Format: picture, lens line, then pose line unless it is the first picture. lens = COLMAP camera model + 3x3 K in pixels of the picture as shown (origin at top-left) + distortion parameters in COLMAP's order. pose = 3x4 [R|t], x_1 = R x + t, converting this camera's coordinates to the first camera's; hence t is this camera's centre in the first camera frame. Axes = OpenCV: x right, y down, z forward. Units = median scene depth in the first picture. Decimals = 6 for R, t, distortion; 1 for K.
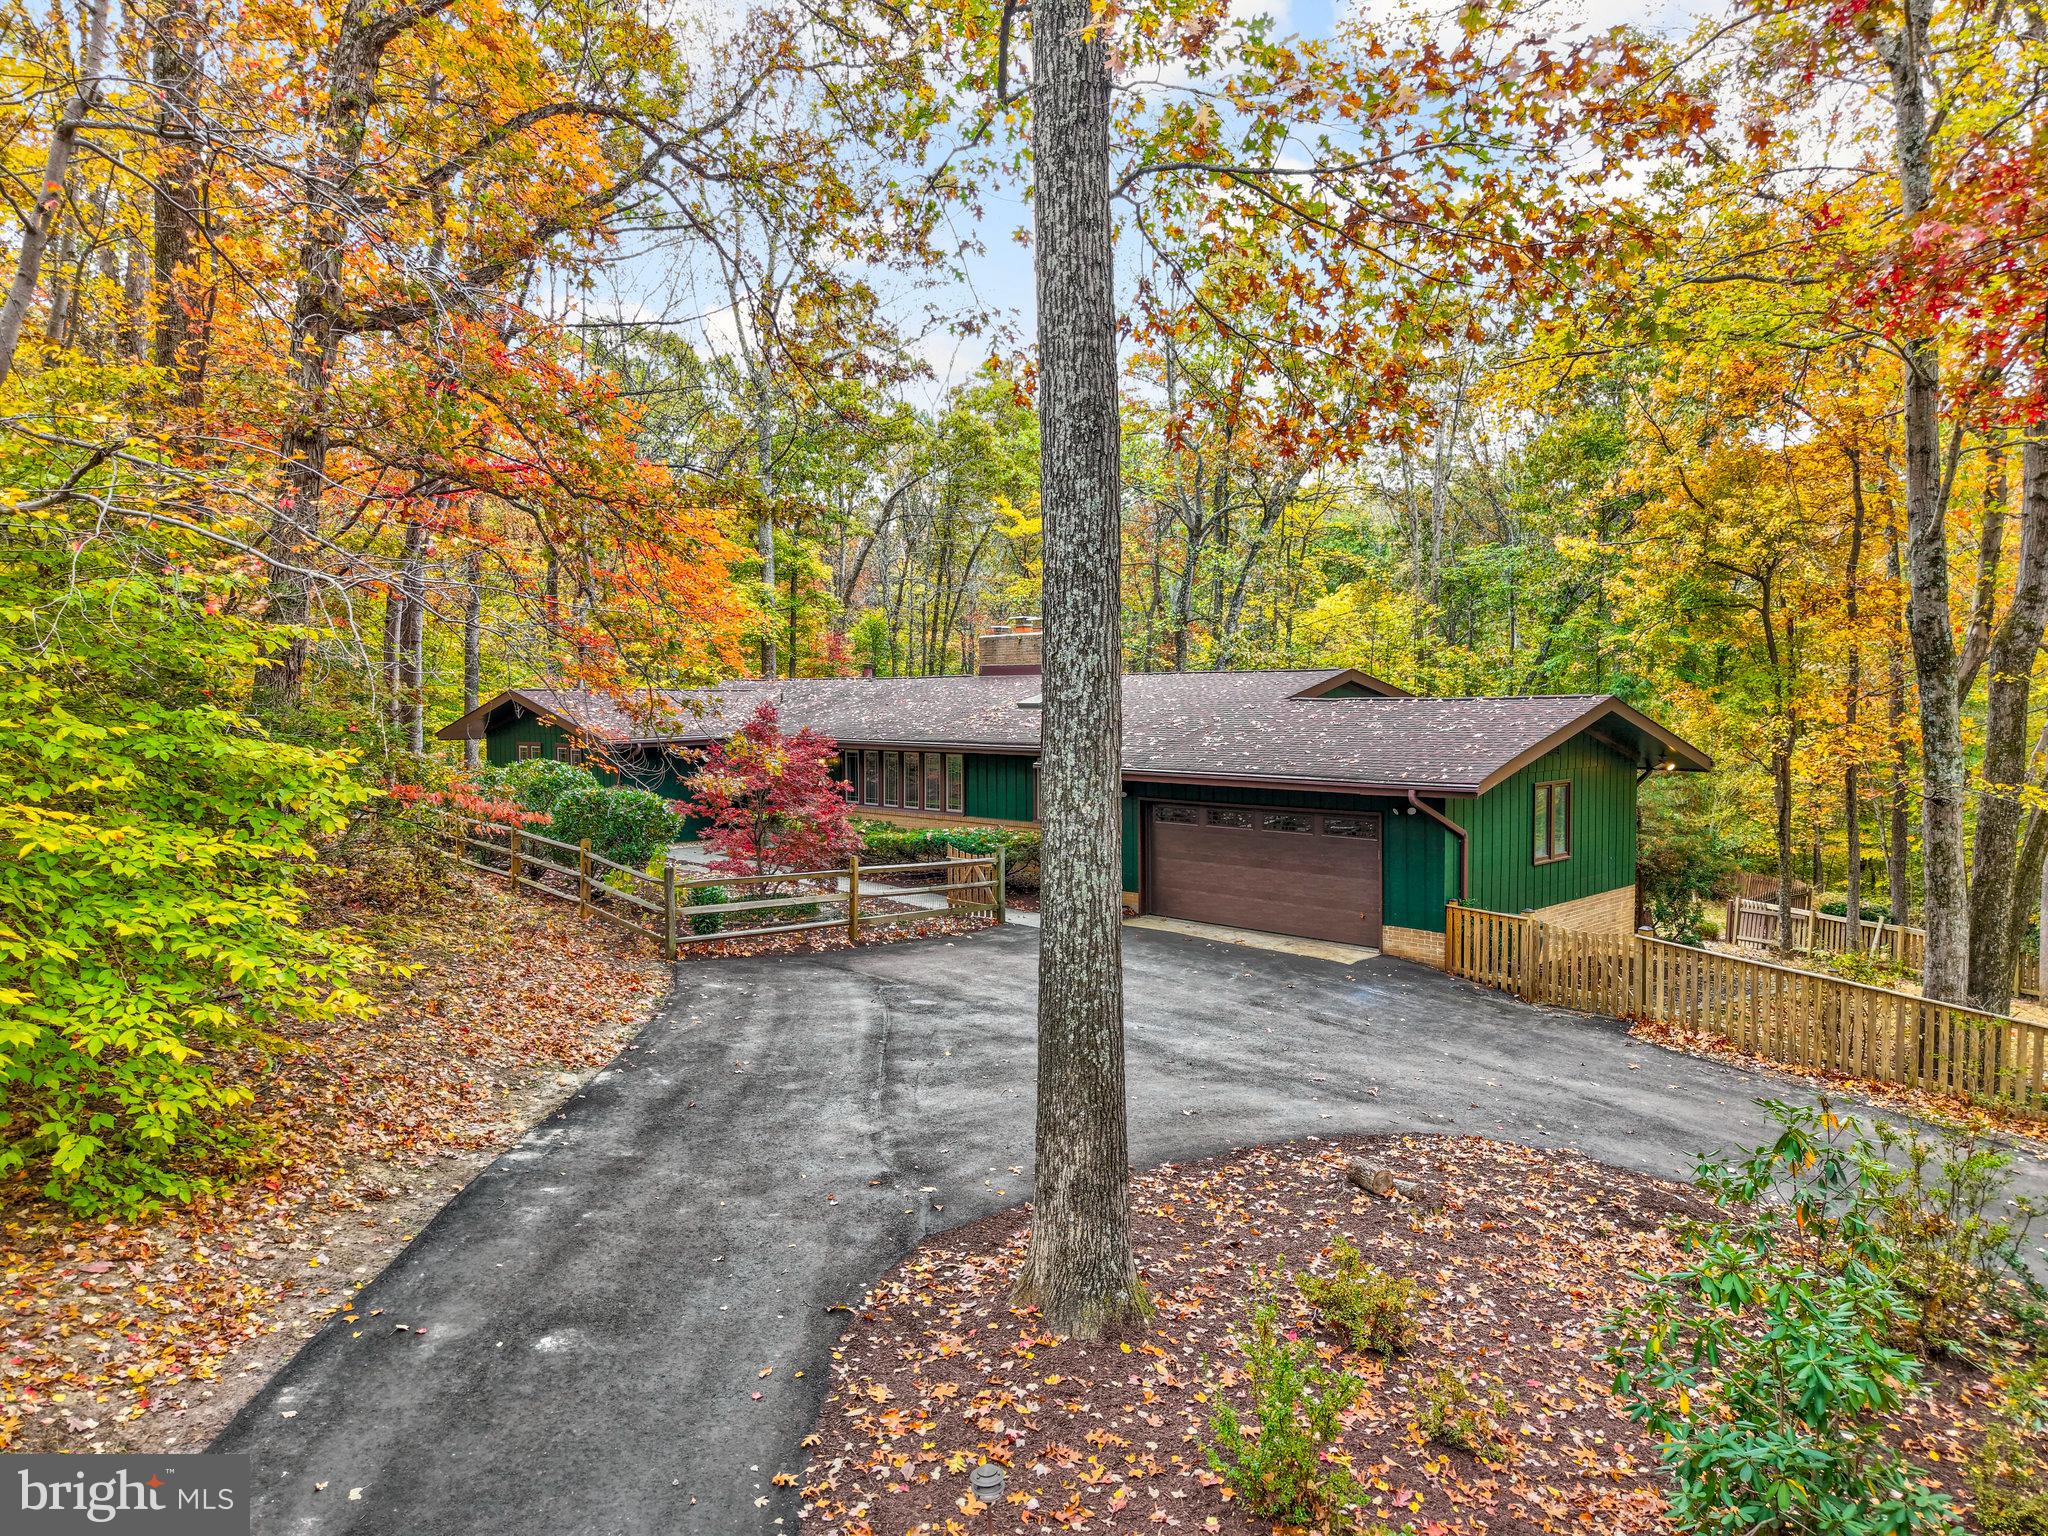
lens RADIAL K [[1404.5, 0, 1018.5], [0, 1404.5, 763.3], [0, 0, 1]] dist [0.001792, 0.004070]
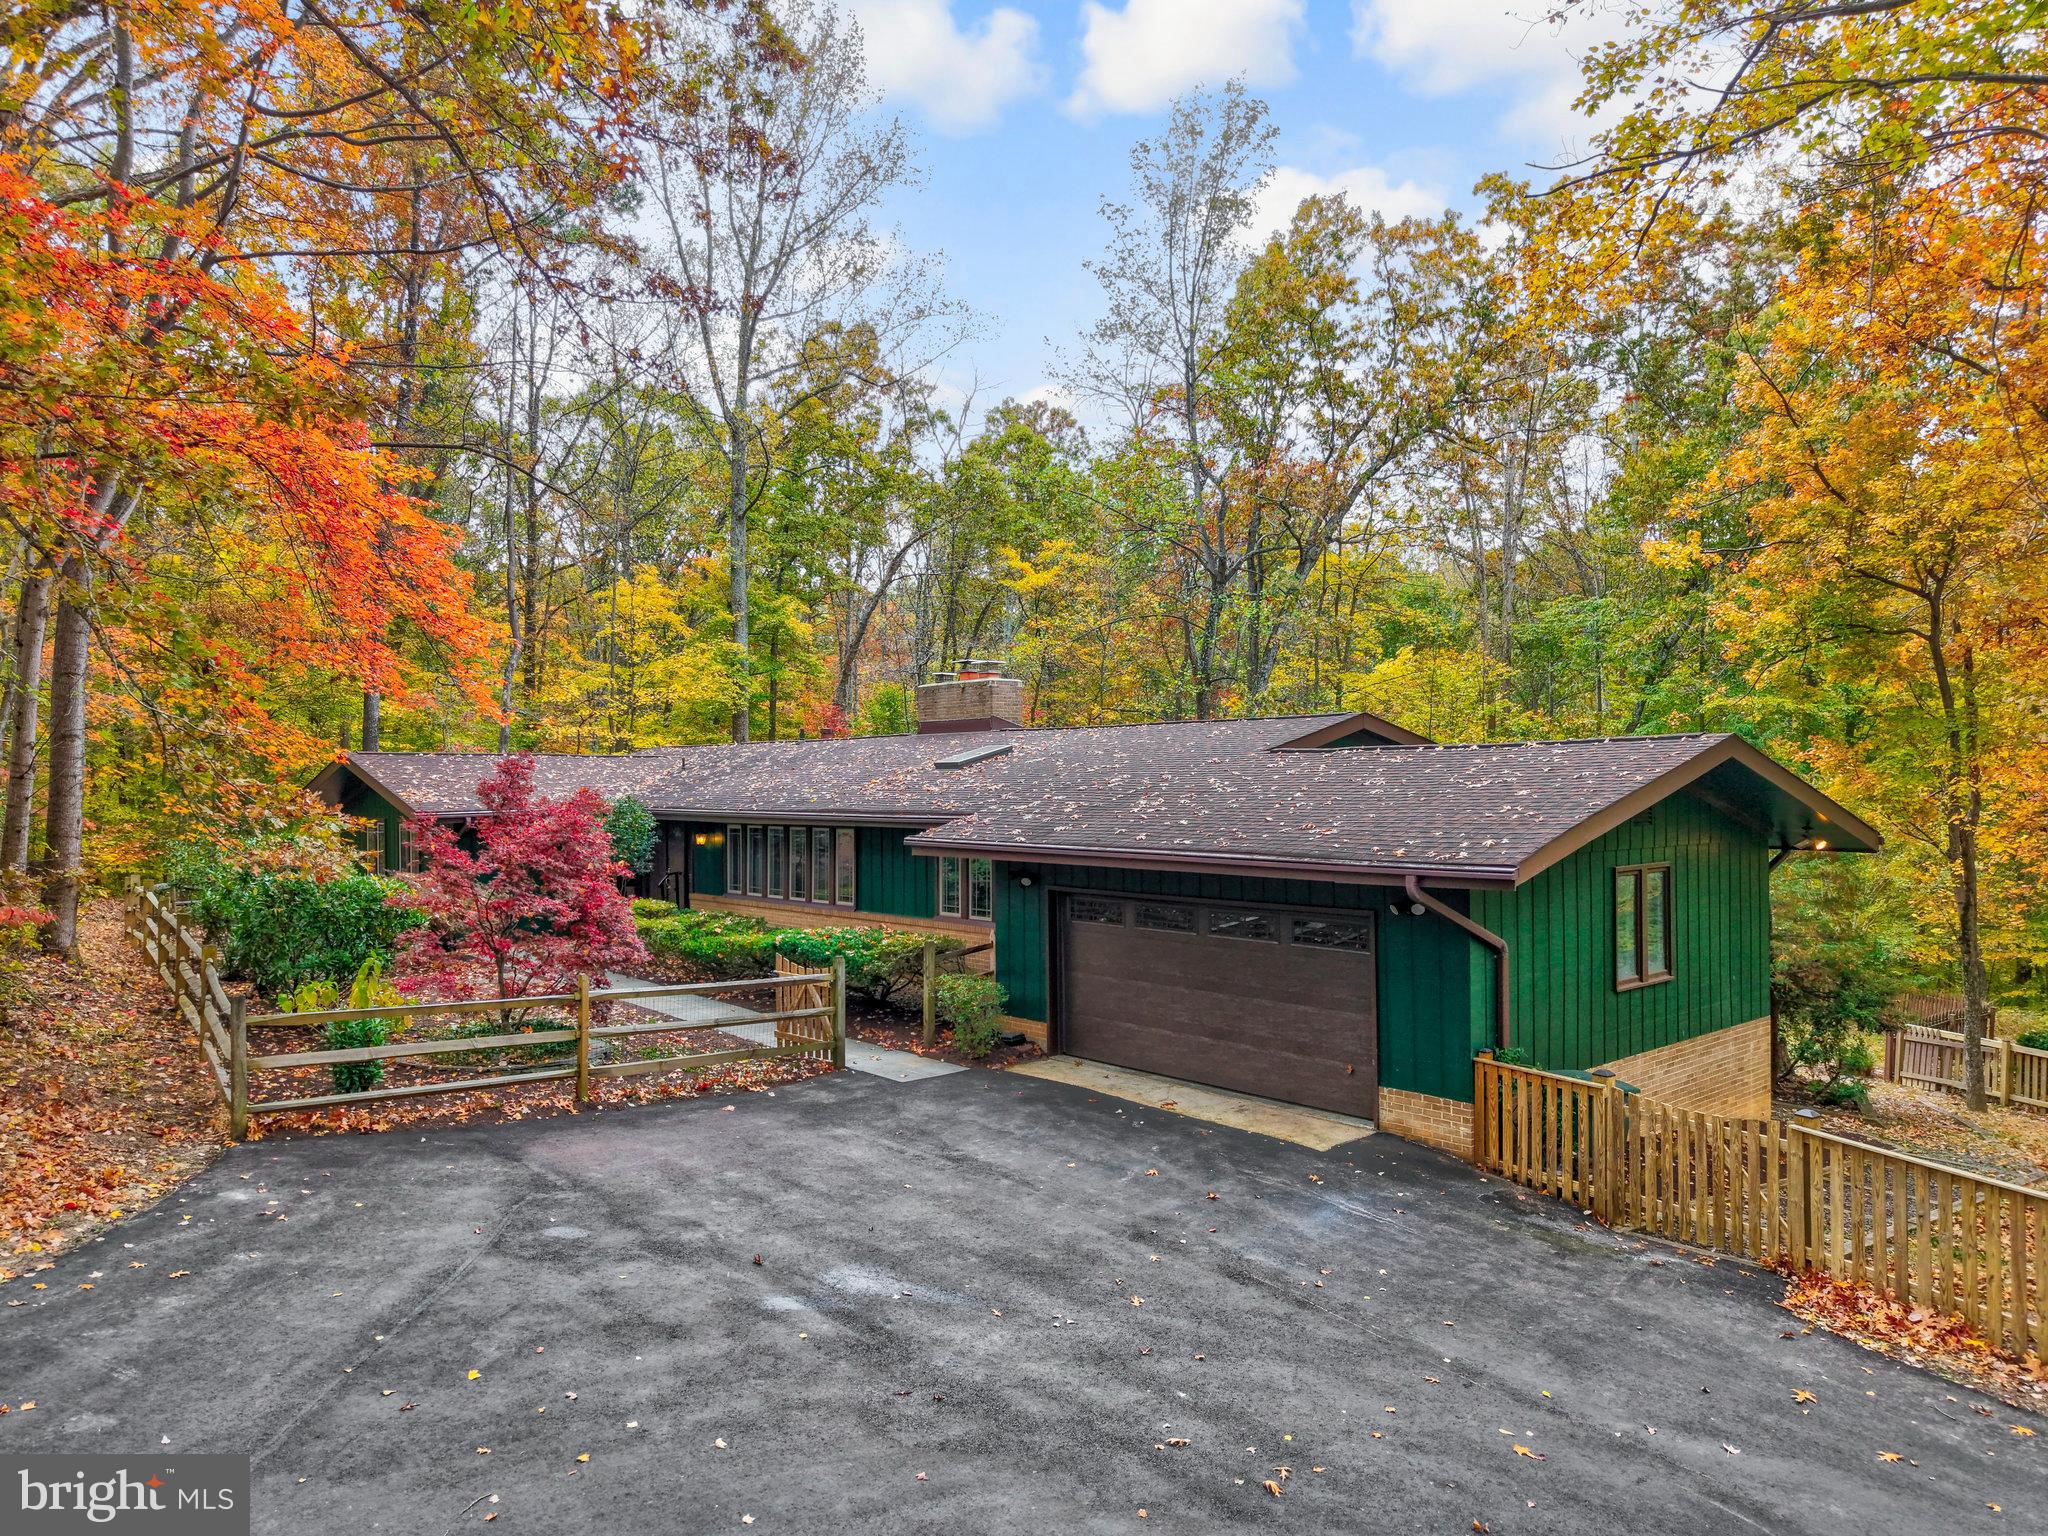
lens RADIAL K [[1404.5, 0, 1030.7], [0, 1404.5, 778.6], [0, 0, 1]] dist [0.001792, 0.004070]
pose [[0.998590, -0.001996, -0.053056, 0.116747], [-0.000788, 0.998625, -0.052411, 0.006785], [0.053088, 0.052379, 0.997215, 0.295009]]
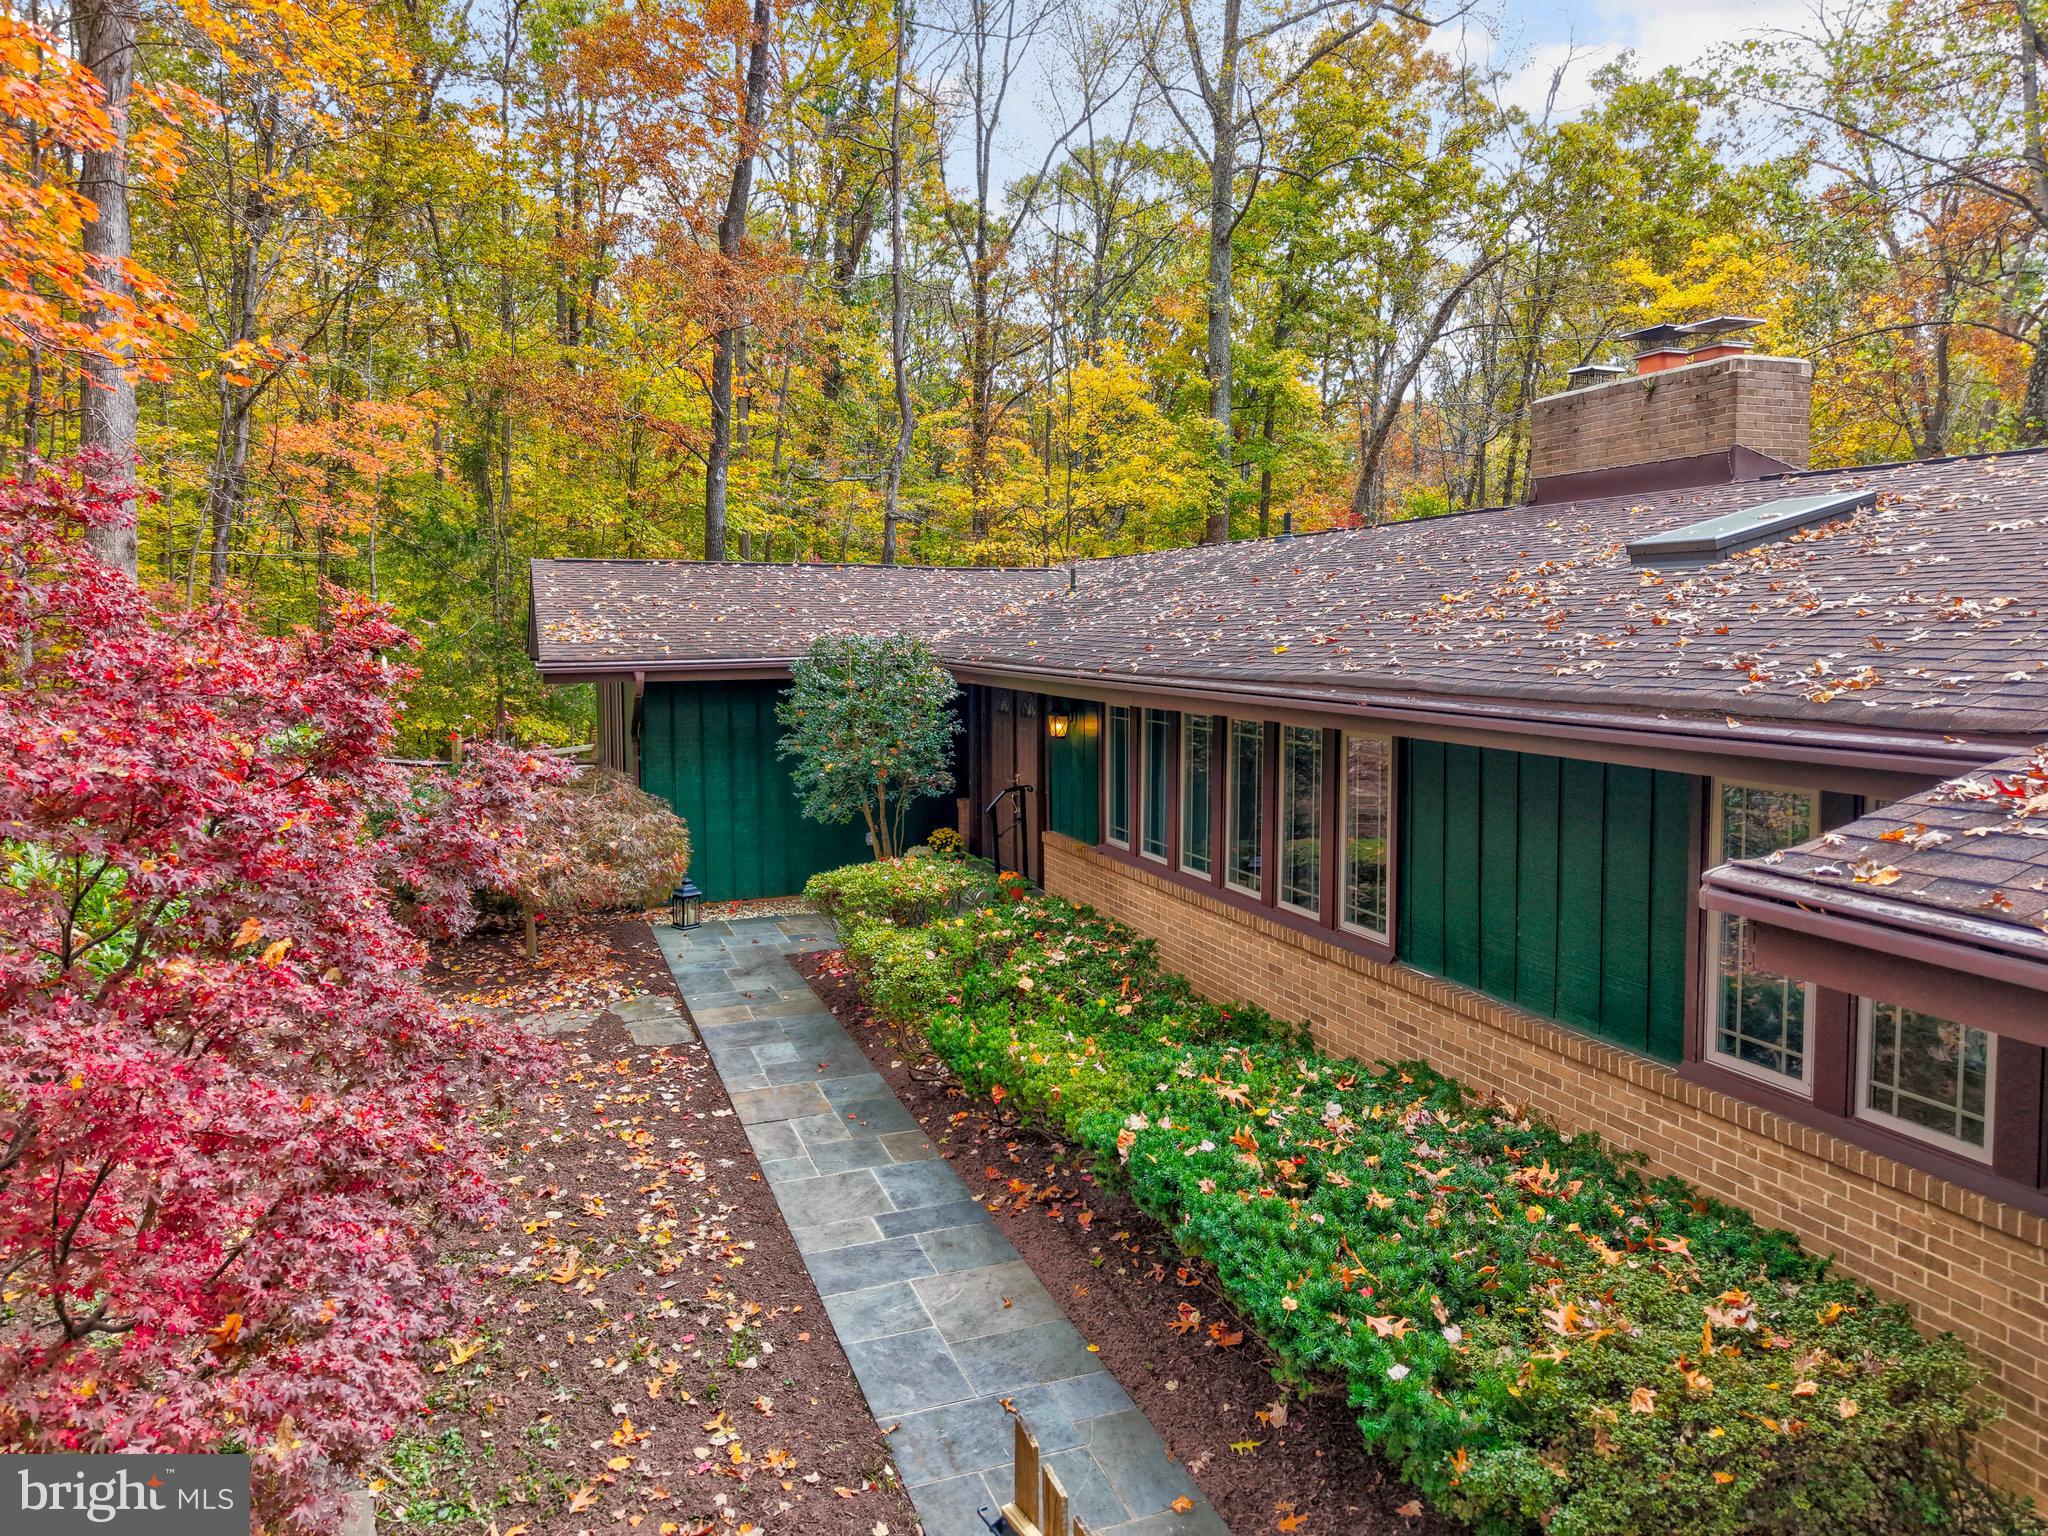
lens RADIAL K [[1404.5, 0, 1034.4], [0, 1404.5, 769.5], [0, 0, 1]] dist [0.001792, 0.004070]
pose [[0.916197, 0.046216, -0.398053, 0.004621], [-0.025630, 0.998052, 0.056885, -0.015789], [0.399907, -0.041915, 0.915597, 0.880186]]
